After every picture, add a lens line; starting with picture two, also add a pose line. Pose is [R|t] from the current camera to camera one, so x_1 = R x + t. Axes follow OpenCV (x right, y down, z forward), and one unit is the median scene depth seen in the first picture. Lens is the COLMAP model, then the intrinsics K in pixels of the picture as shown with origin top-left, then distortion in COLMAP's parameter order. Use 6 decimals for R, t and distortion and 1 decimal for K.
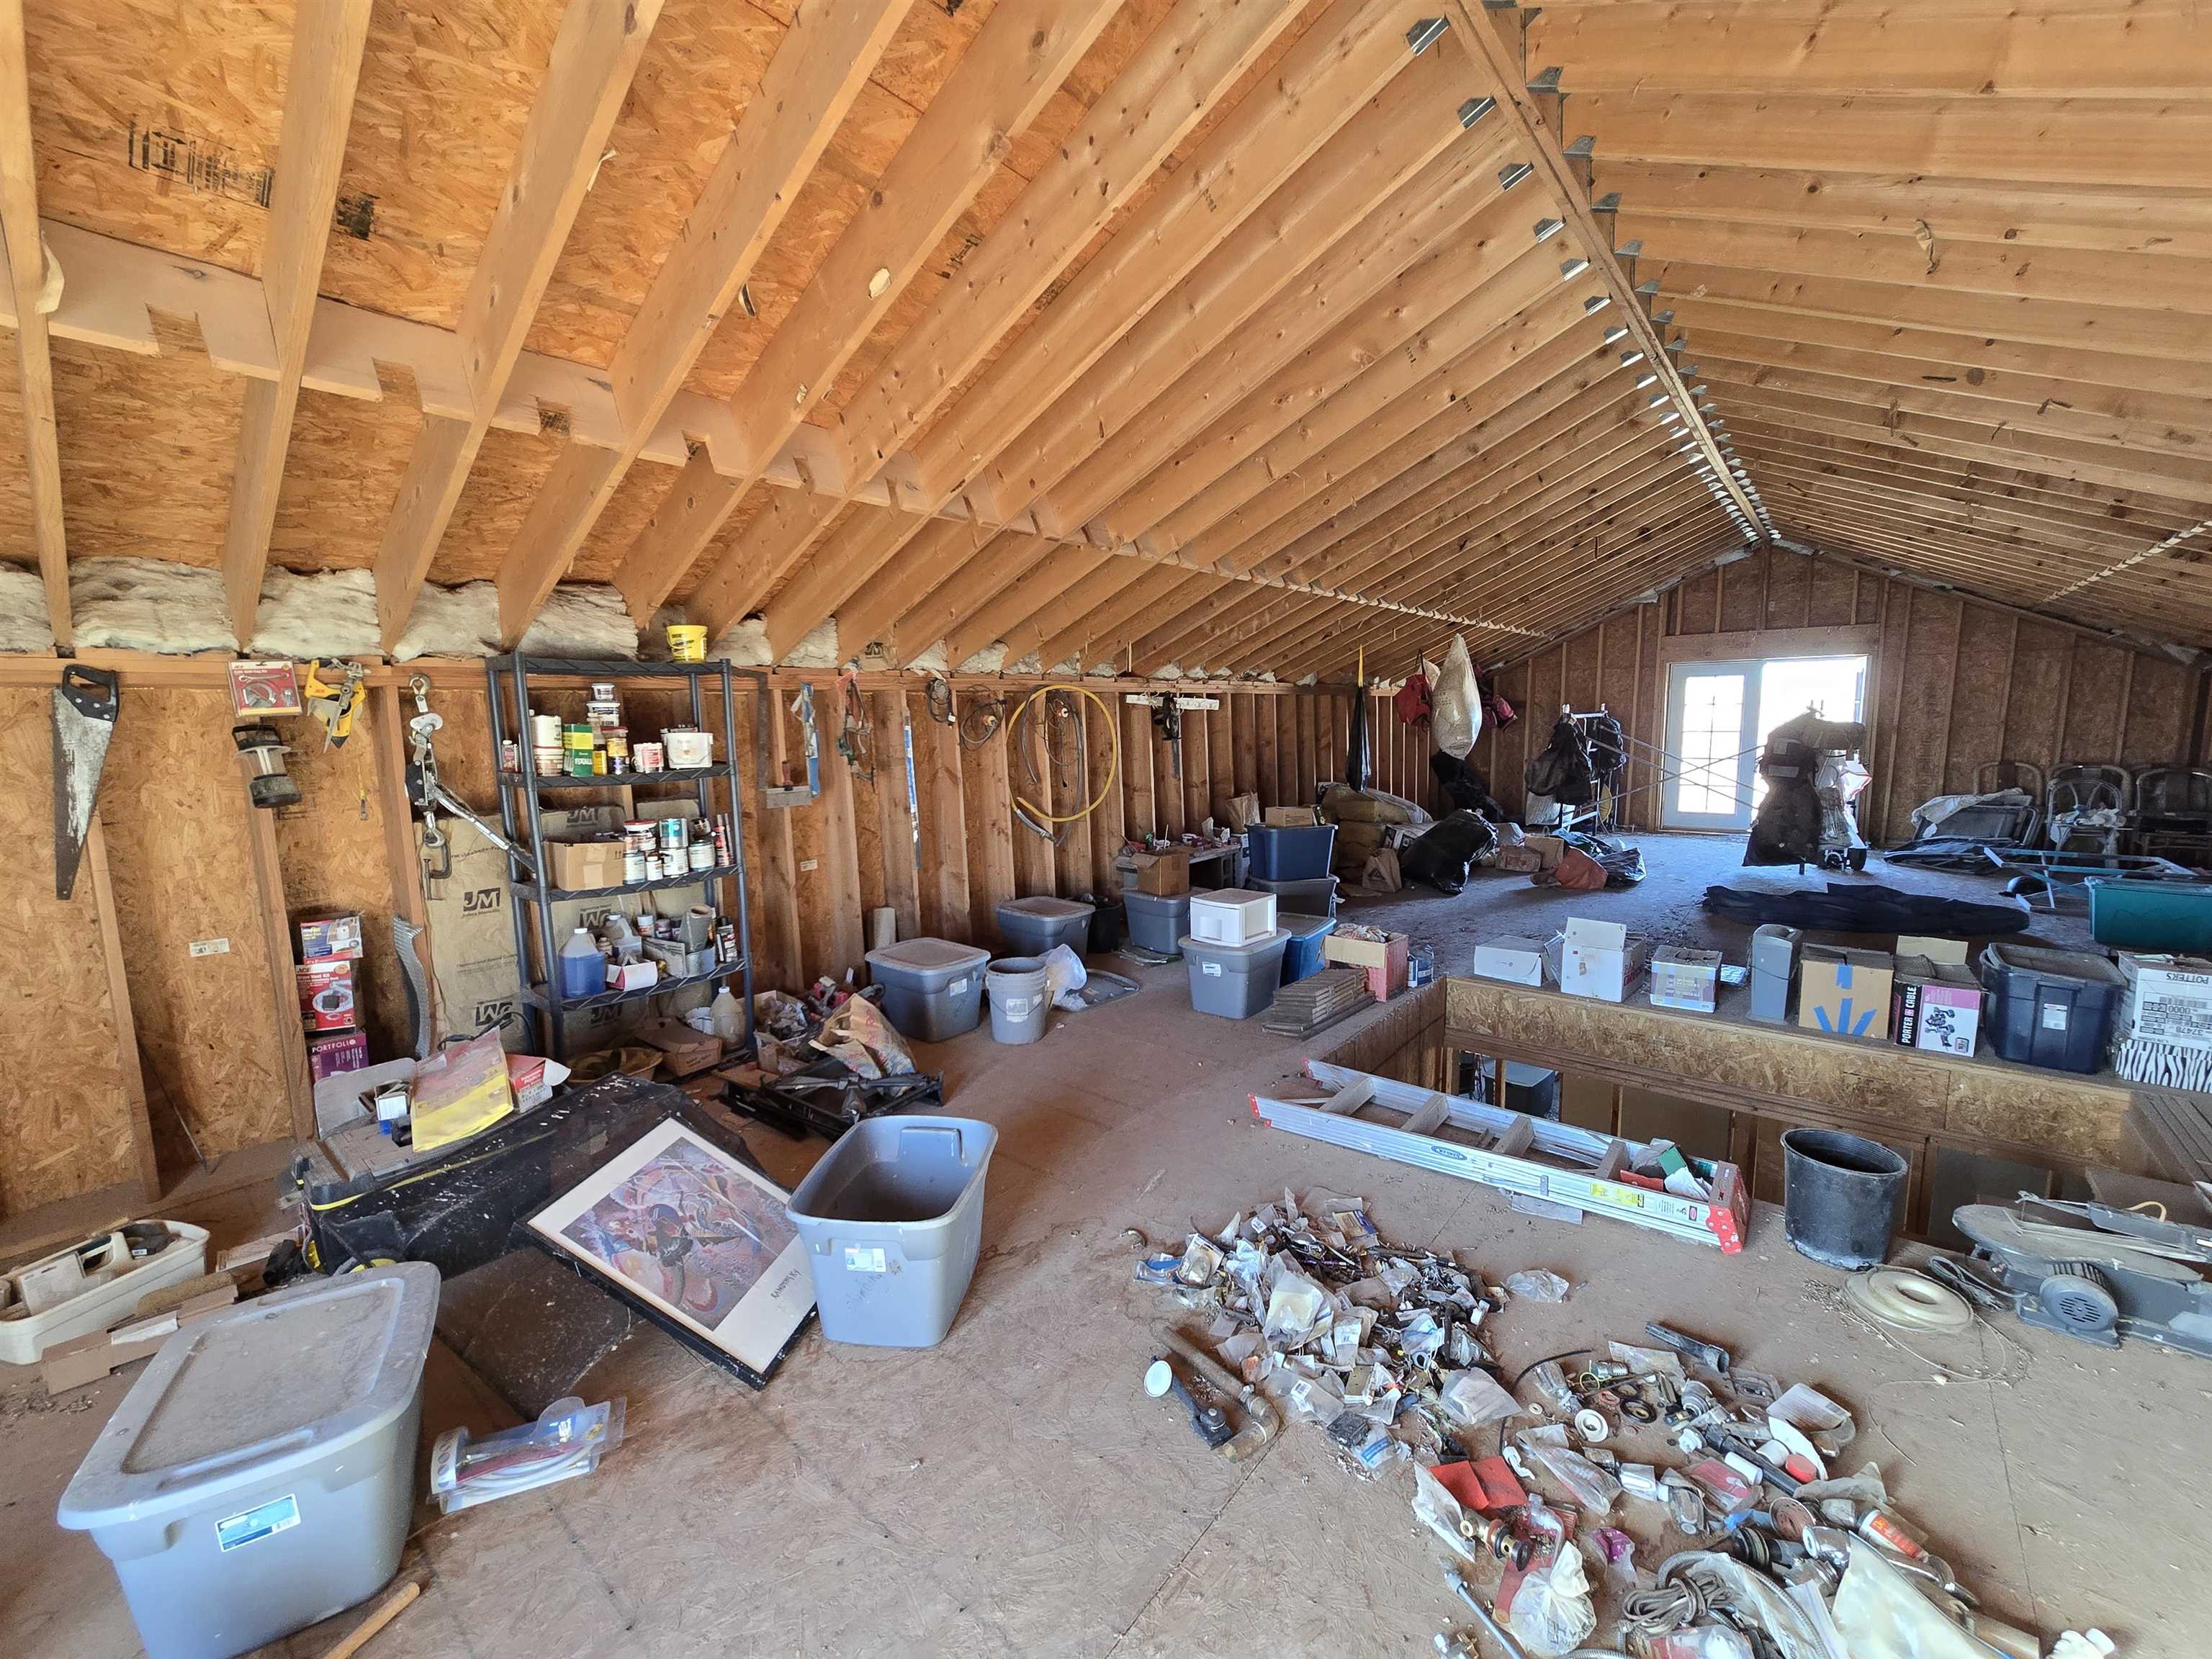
lens RADIAL K [[901.2, 0, 1097.3], [0, 901.2, 832.6], [0, 0, 1]] dist [-0.004969, 0.001400]
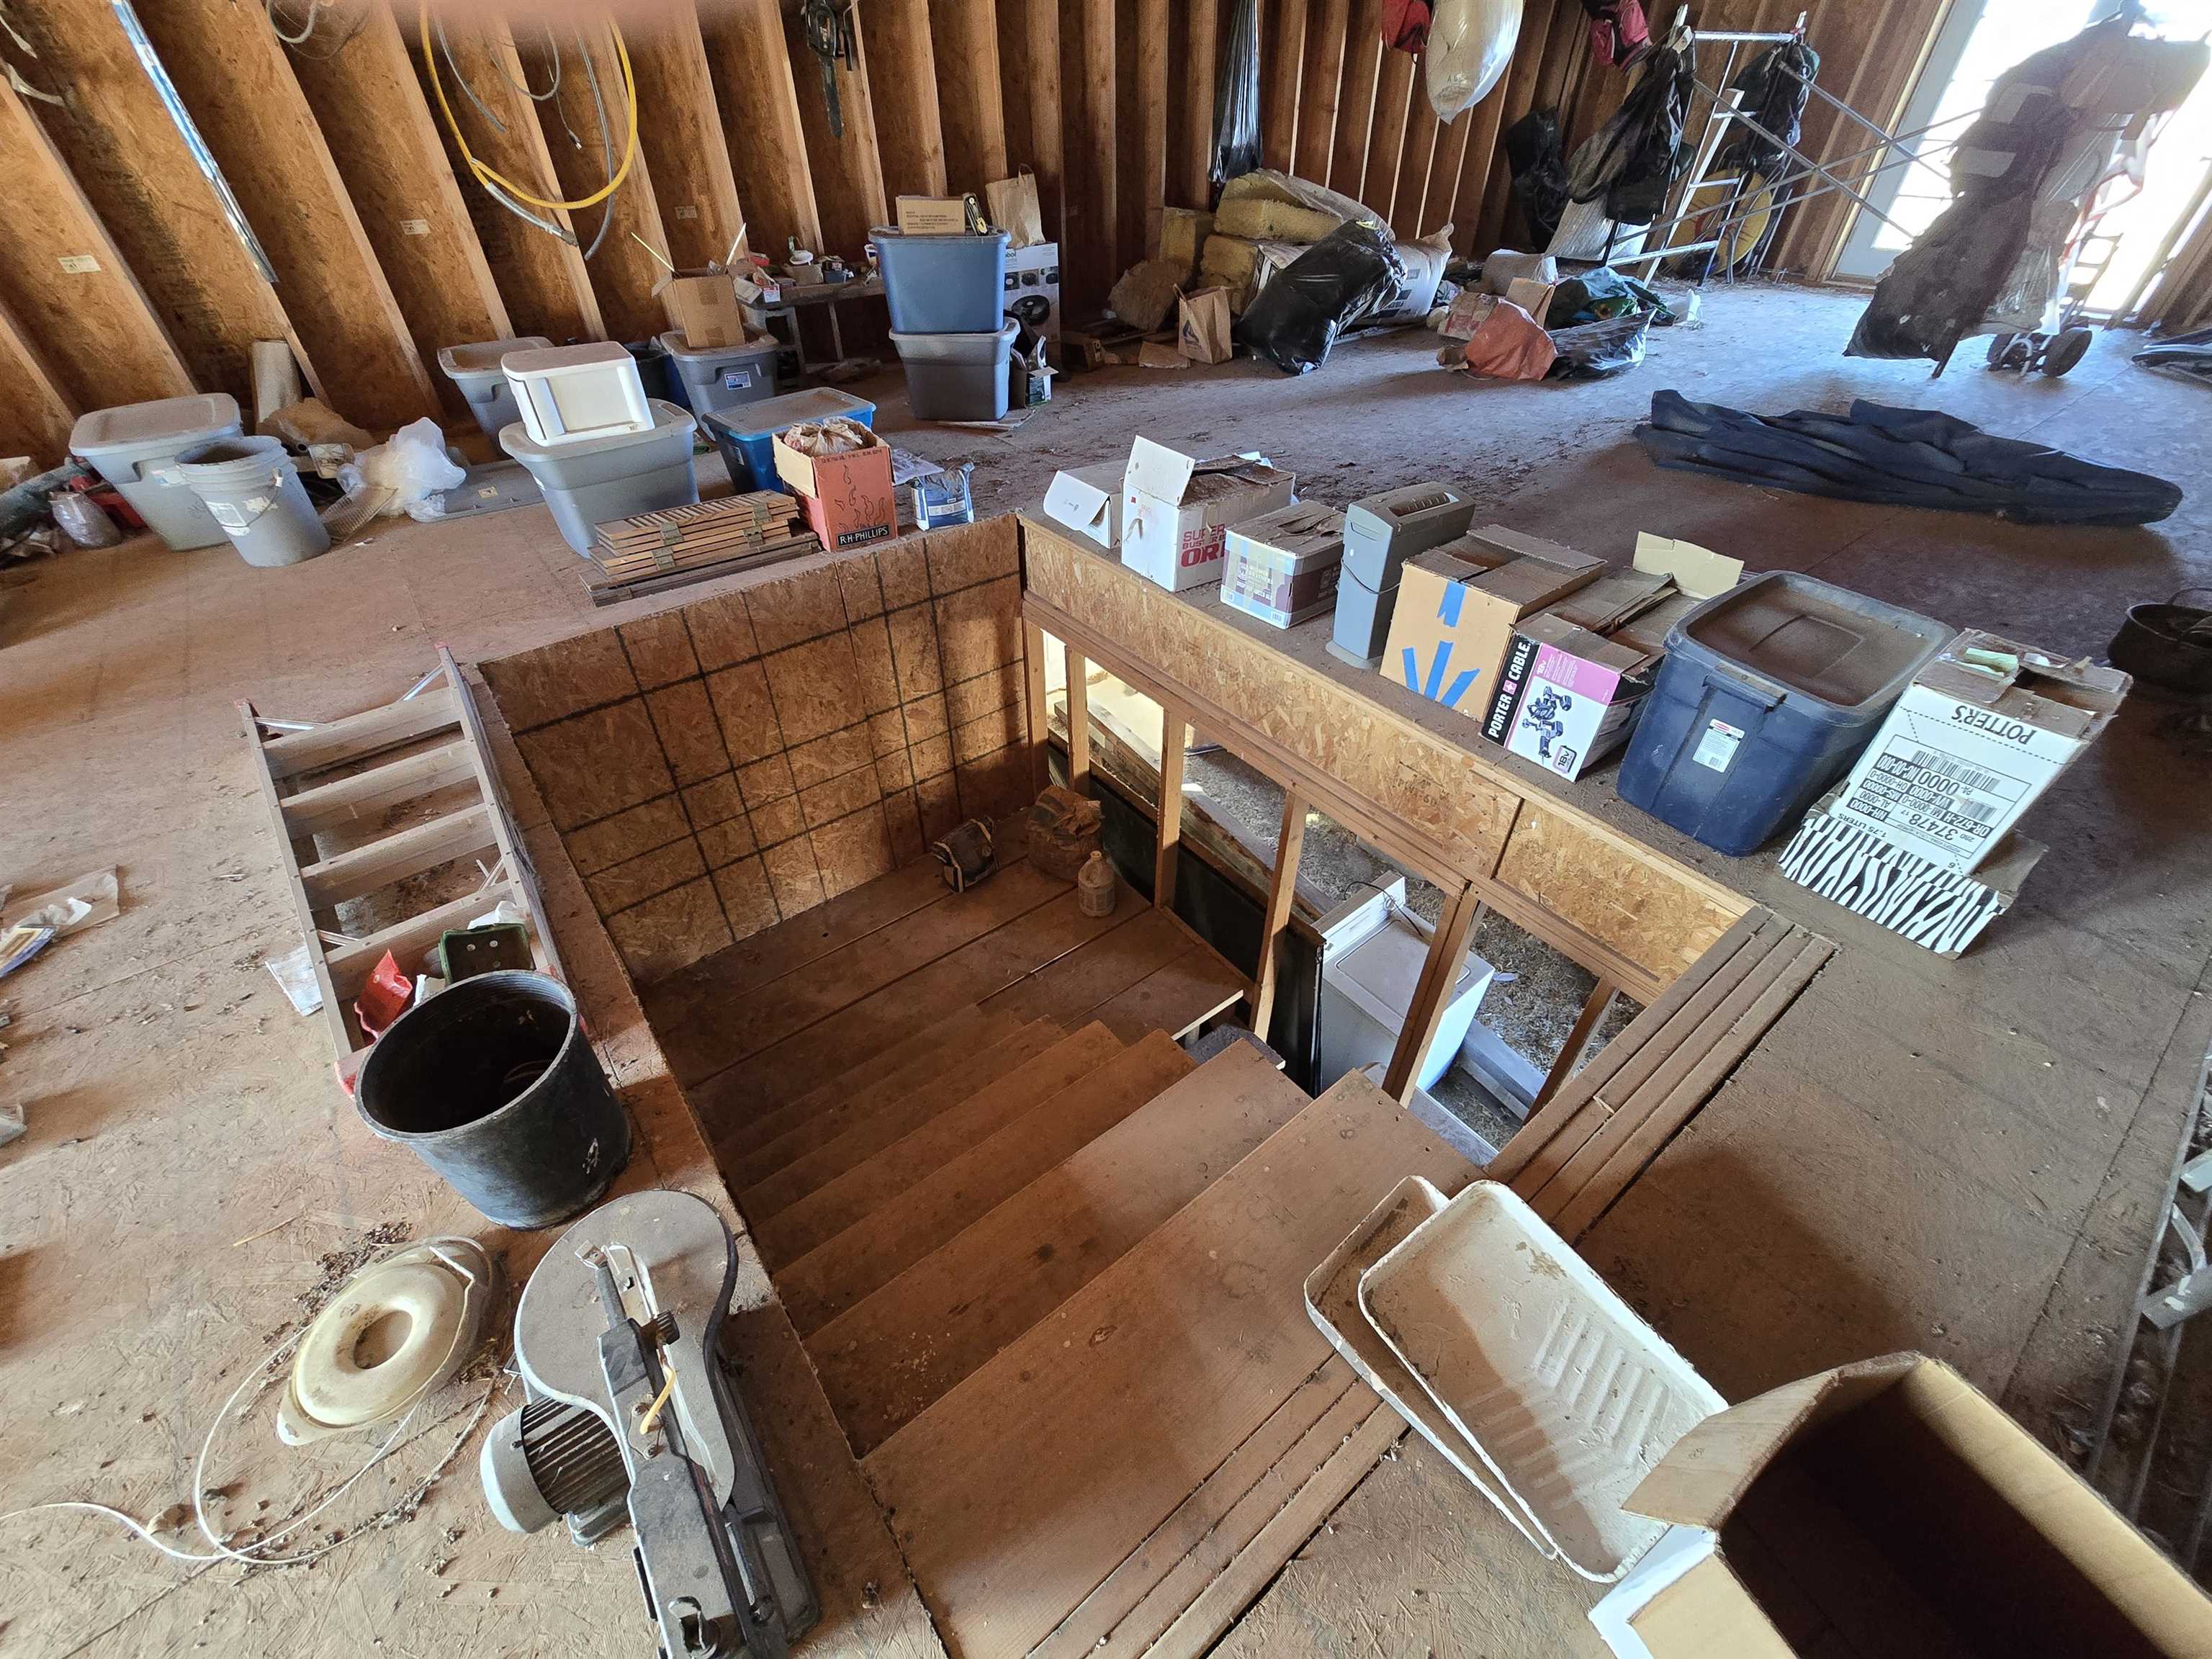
lens RADIAL K [[901.2, 0, 1102.0], [0, 901.2, 831.0], [0, 0, 1]] dist [-0.004969, 0.001400]
pose [[0.976862, 0.148993, -0.153432, 0.672066], [-0.041418, 0.835620, 0.547744, -0.010814], [0.209821, -0.528715, 0.822457, 0.407344]]
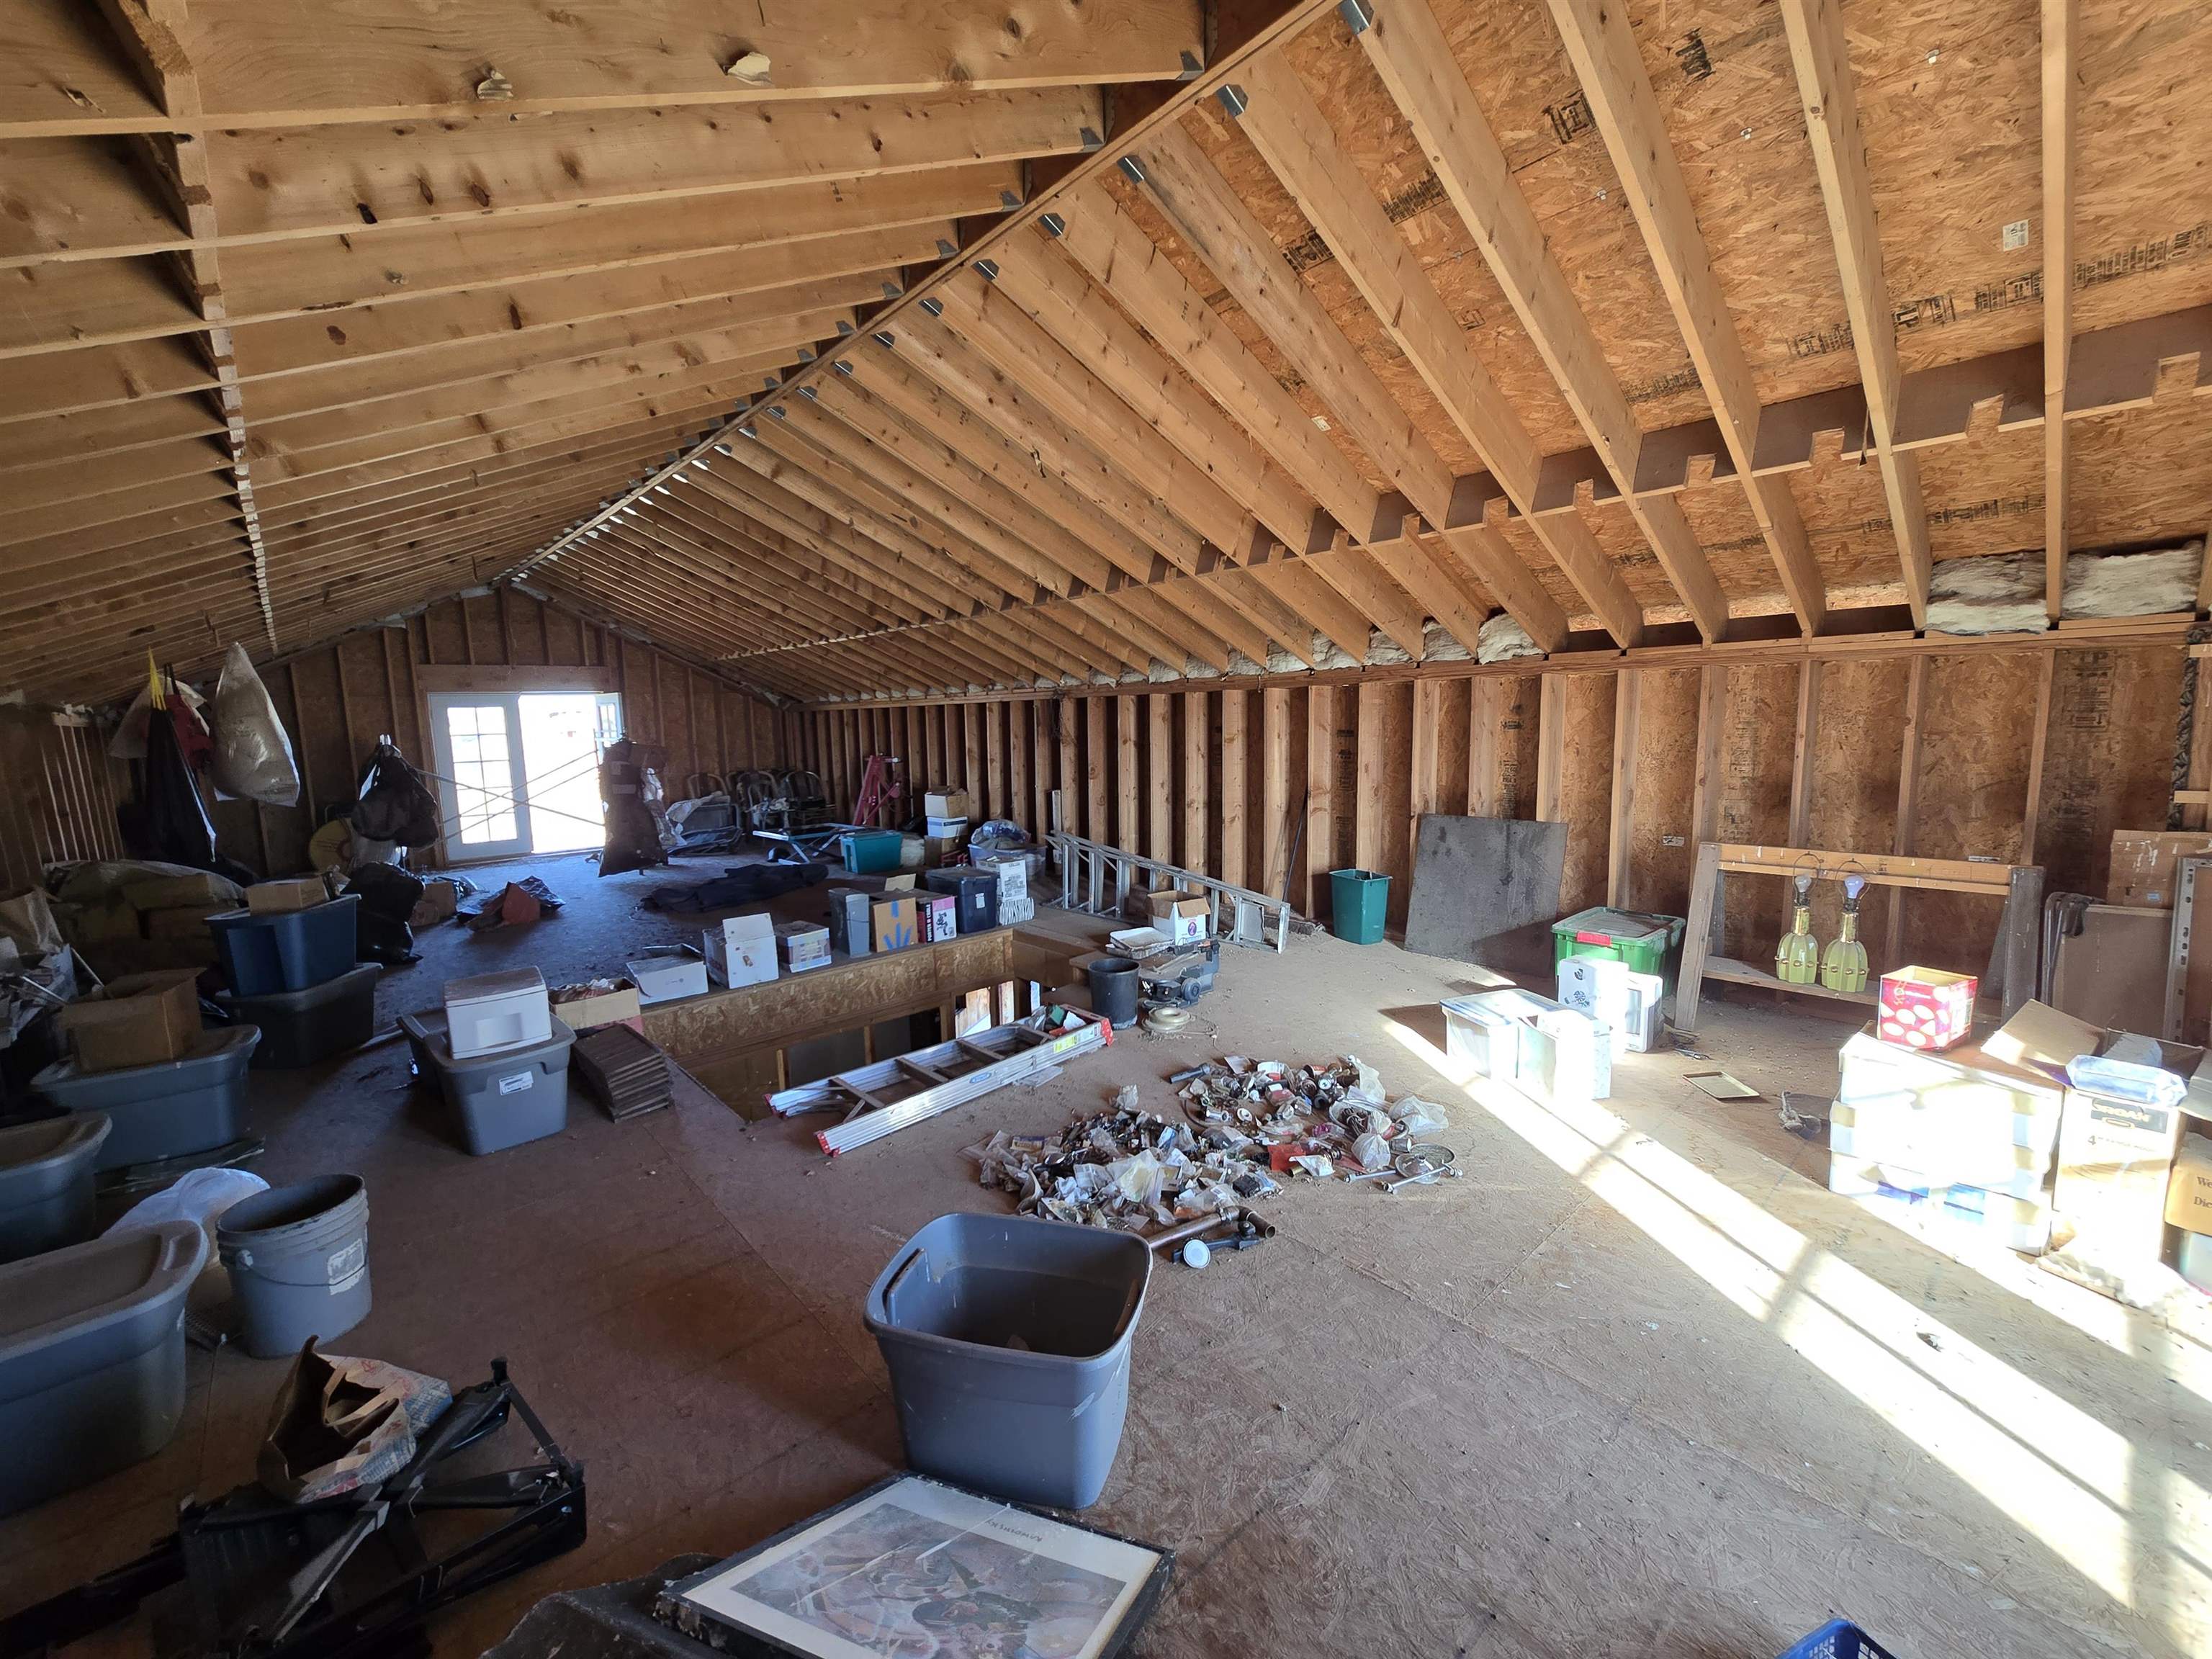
lens RADIAL K [[901.2, 0, 1093.9], [0, 901.2, 824.4], [0, 0, 1]] dist [-0.004969, 0.001400]
pose [[0.144858, -0.105268, 0.983837, -0.502133], [0.156091, 0.984305, 0.082336, -0.042210], [-0.977063, 0.141641, 0.159016, 0.397289]]
